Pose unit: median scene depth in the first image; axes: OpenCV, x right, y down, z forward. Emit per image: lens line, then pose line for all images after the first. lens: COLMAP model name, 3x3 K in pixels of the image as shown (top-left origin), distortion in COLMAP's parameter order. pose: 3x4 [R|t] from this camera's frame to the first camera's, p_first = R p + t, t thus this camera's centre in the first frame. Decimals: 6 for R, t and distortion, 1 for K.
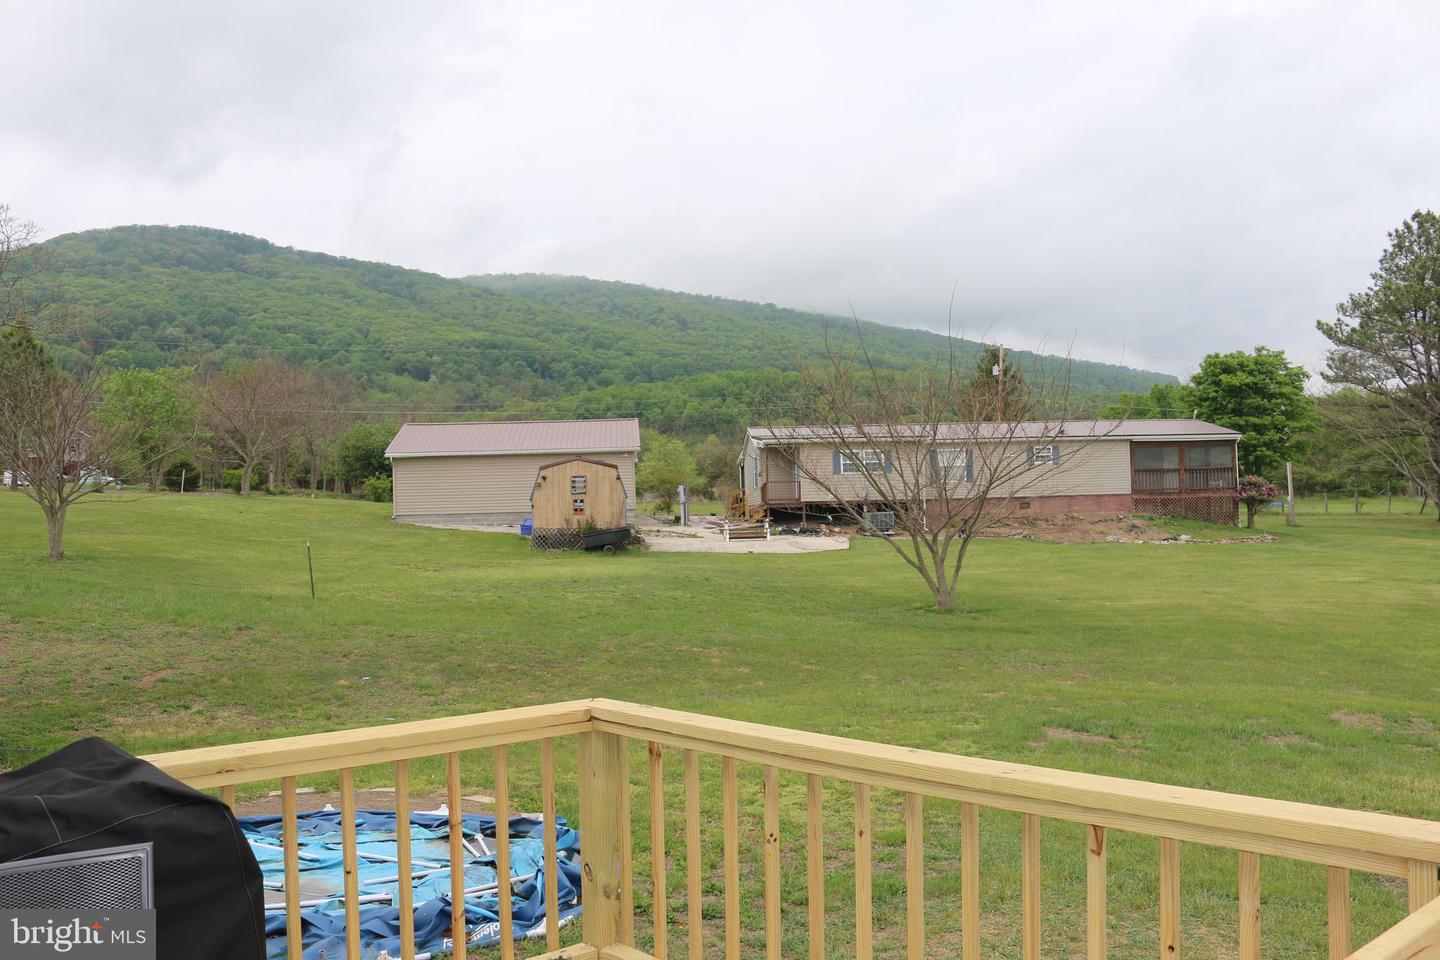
lens RADIAL K [[1183.8, 0, 705.8], [0, 1183.8, 483.1], [0, 0, 1]] dist [-0.158658, 0.131768]
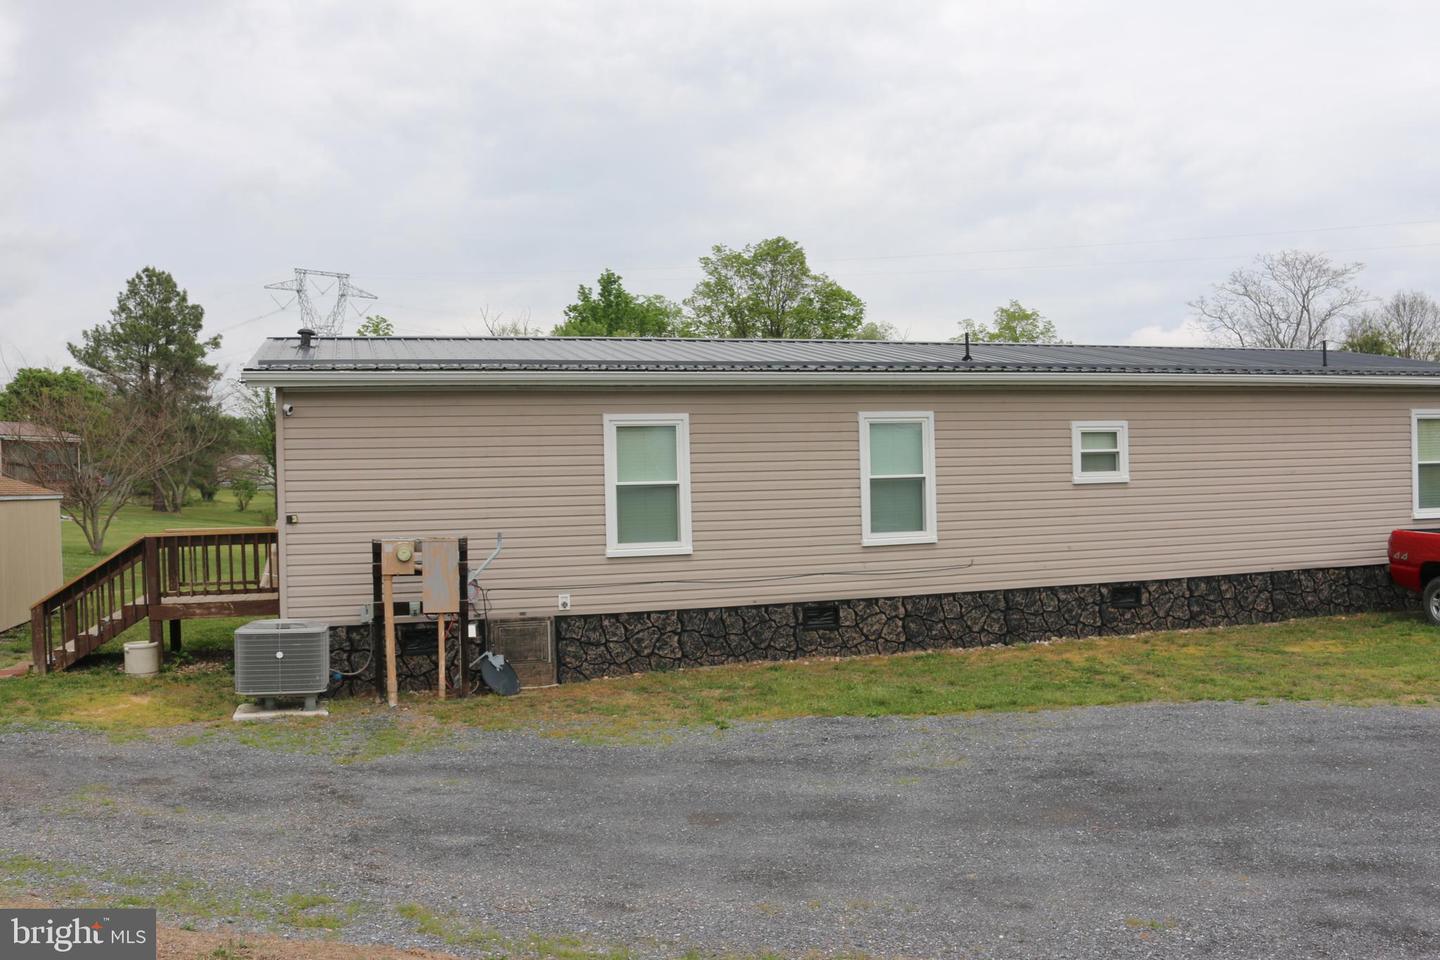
lens RADIAL K [[1183.8, 0, 705.8], [0, 1183.8, 483.1], [0, 0, 1]] dist [-0.158658, 0.131768]
pose [[0.412685, 0.018313, 0.910690, -0.319239], [-0.019834, 0.999741, -0.011115, 0.006240], [-0.910658, -0.013476, 0.412941, -0.126047]]
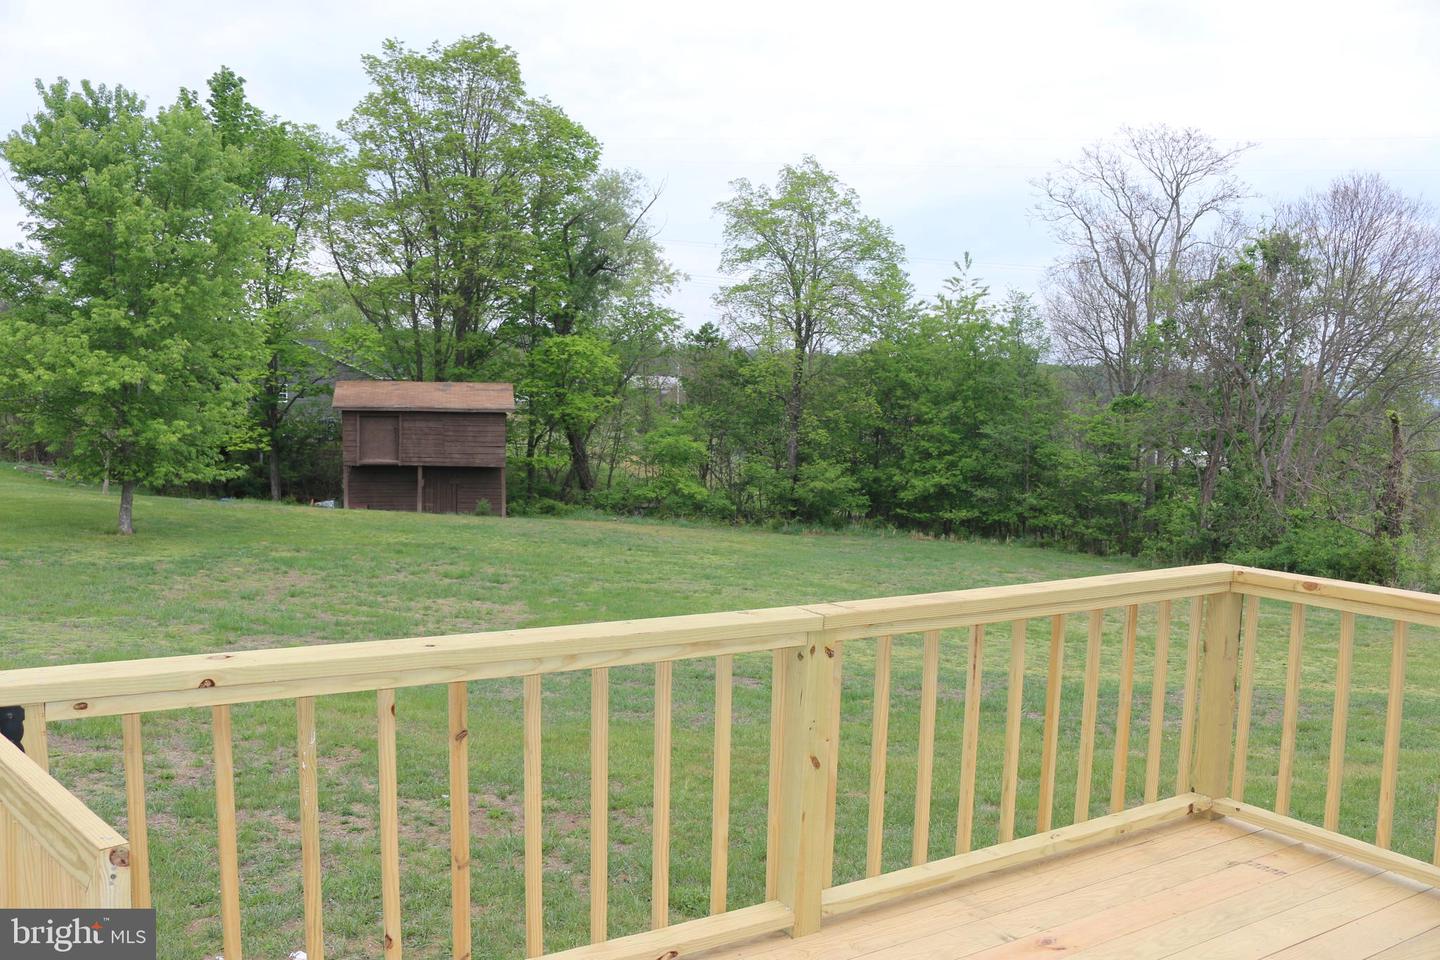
lens RADIAL K [[1183.8, 0, 705.8], [0, 1183.8, 483.1], [0, 0, 1]] dist [-0.158658, 0.131768]
pose [[0.179902, -0.042268, 0.982776, 0.009295], [-0.058500, 0.996848, 0.053582, -0.000333], [-0.981944, -0.067132, 0.176862, -0.016272]]
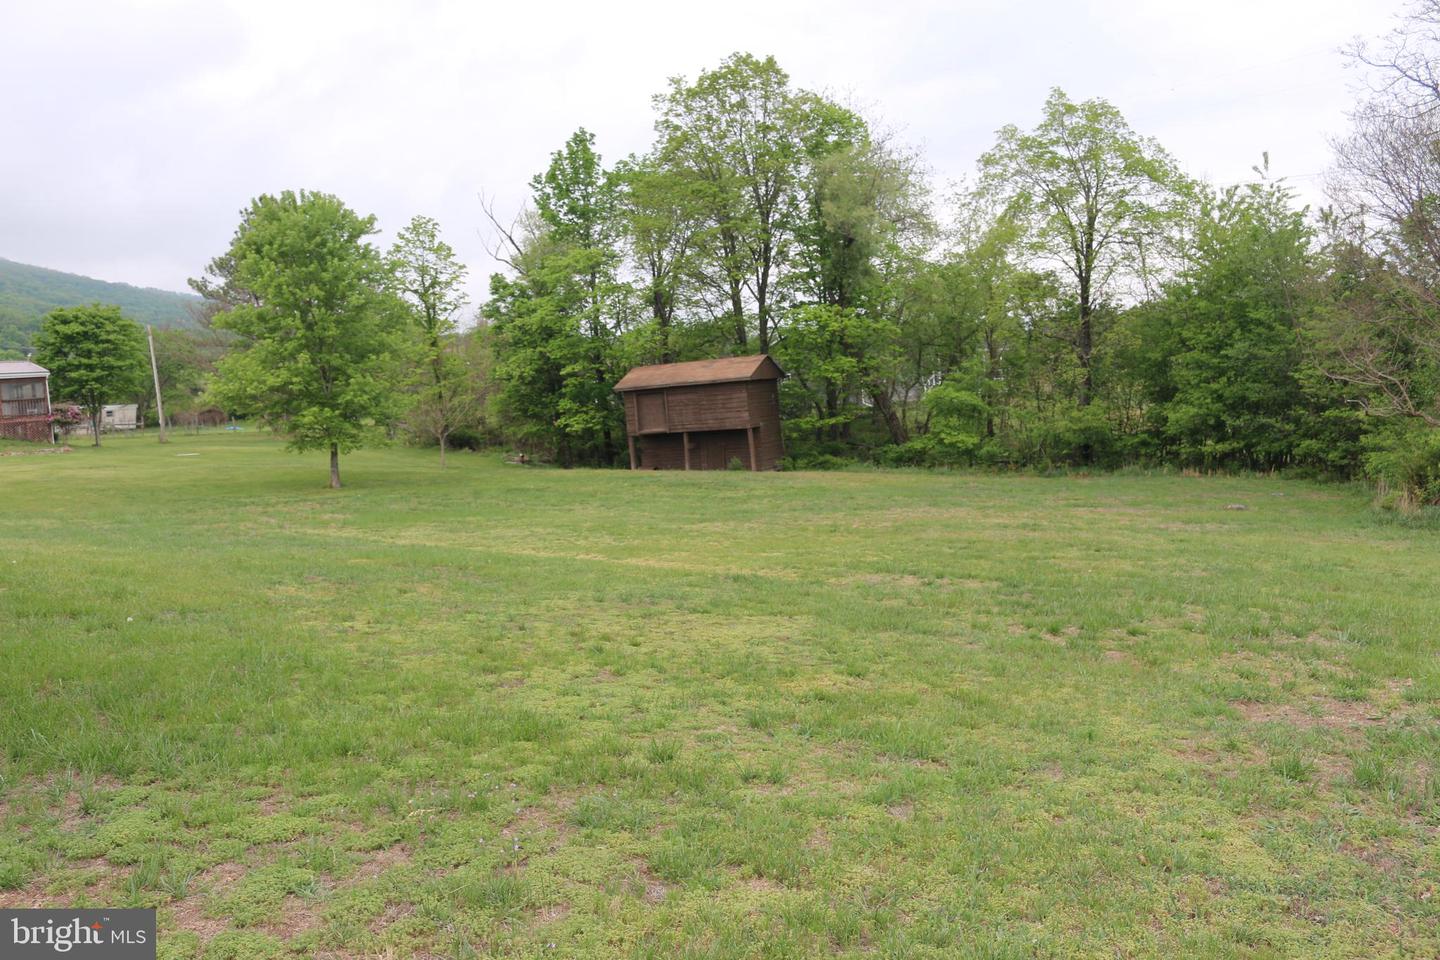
lens RADIAL K [[1183.8, 0, 705.8], [0, 1183.8, 483.1], [0, 0, 1]] dist [-0.158658, 0.131768]
pose [[0.742234, -0.073529, 0.666095, 0.119023], [0.035770, 0.996892, 0.070186, 0.014893], [-0.669186, -0.028268, 0.742557, -0.364194]]
